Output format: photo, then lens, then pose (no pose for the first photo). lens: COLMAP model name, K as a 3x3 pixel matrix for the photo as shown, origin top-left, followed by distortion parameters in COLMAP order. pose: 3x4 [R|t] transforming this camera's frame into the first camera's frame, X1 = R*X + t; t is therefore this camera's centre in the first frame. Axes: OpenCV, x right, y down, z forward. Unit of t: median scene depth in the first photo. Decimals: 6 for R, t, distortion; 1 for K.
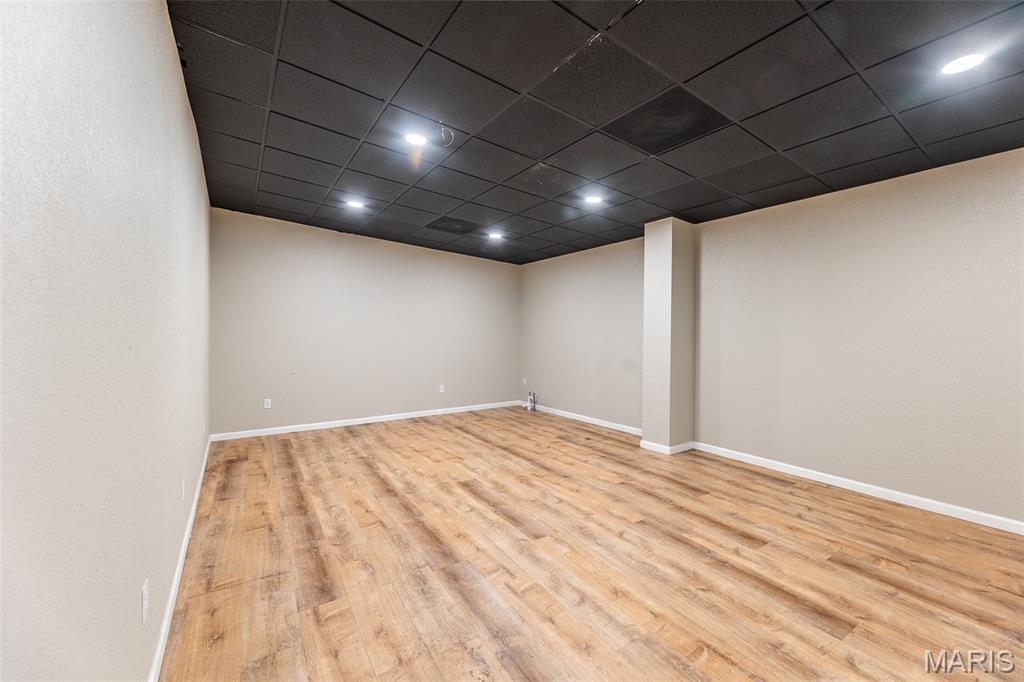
lens RADIAL K [[411.5, 0, 507.0], [0, 411.5, 335.0], [0, 0, 1]] dist [0.004521, -0.000289]
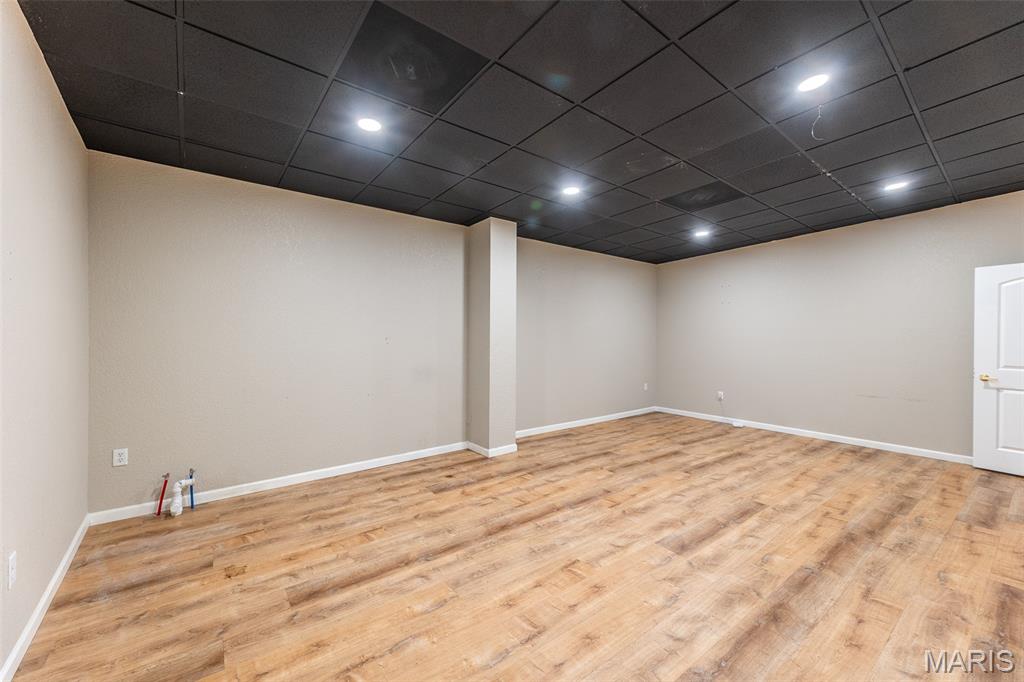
lens RADIAL K [[411.5, 0, 507.0], [0, 411.5, 335.0], [0, 0, 1]] dist [0.004521, -0.000289]
pose [[-0.091528, -0.007121, 0.995777, -0.906739], [-0.001671, 0.999974, 0.006997, -0.015224], [-0.995801, -0.001023, -0.091537, 1.579349]]
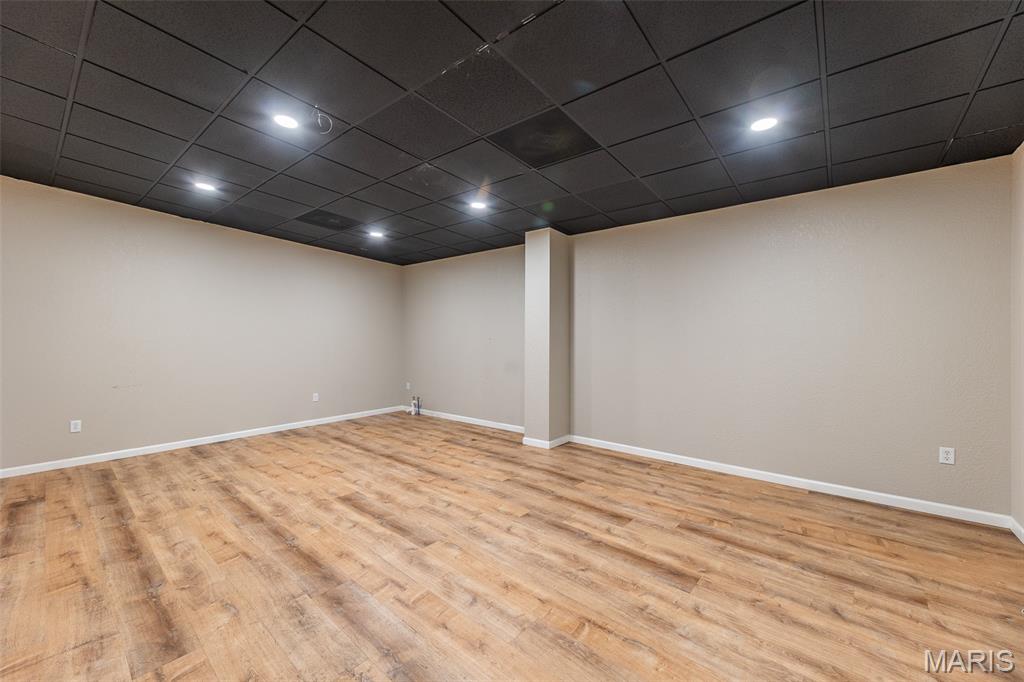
lens RADIAL K [[411.5, 0, 507.0], [0, 411.5, 335.0], [0, 0, 1]] dist [0.004521, -0.000289]
pose [[0.959675, -0.003425, 0.281090, -0.014644], [0.005259, 0.999970, -0.005769, -0.000125], [-0.281062, 0.007015, 0.959664, 0.002099]]
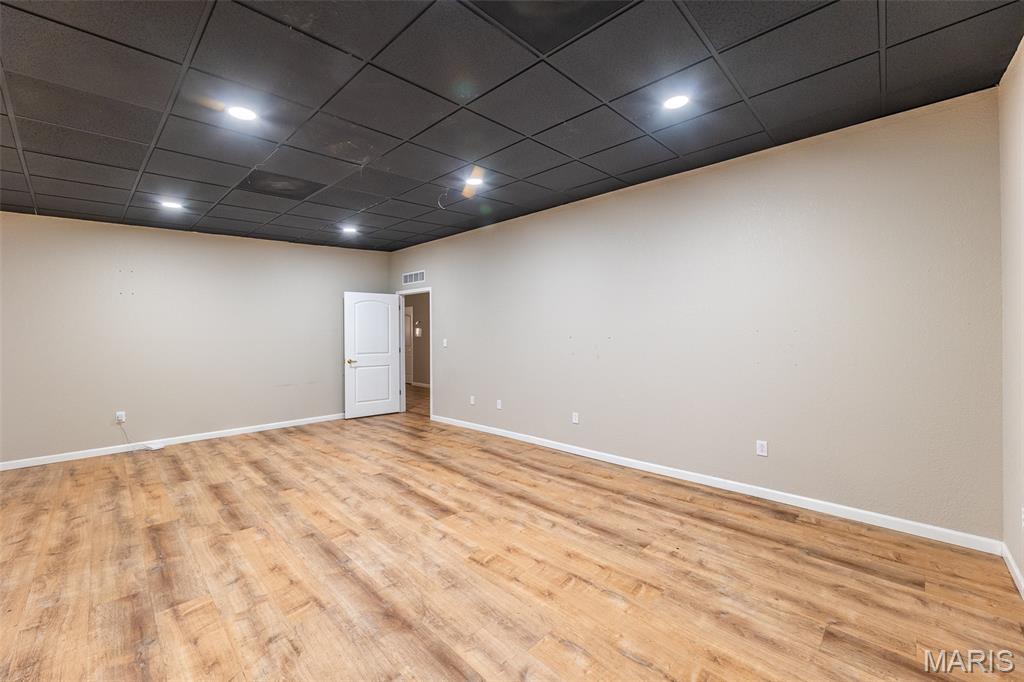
lens RADIAL K [[400.7, 0, 519.5], [0, 400.7, 338.5], [0, 0, 1]] dist [0.004483, 0.000141]
pose [[-0.966863, 0.000333, -0.255297, -0.039599], [-0.003064, 0.999912, 0.012909, -0.018298], [0.255279, 0.013264, -0.966777, 2.144463]]
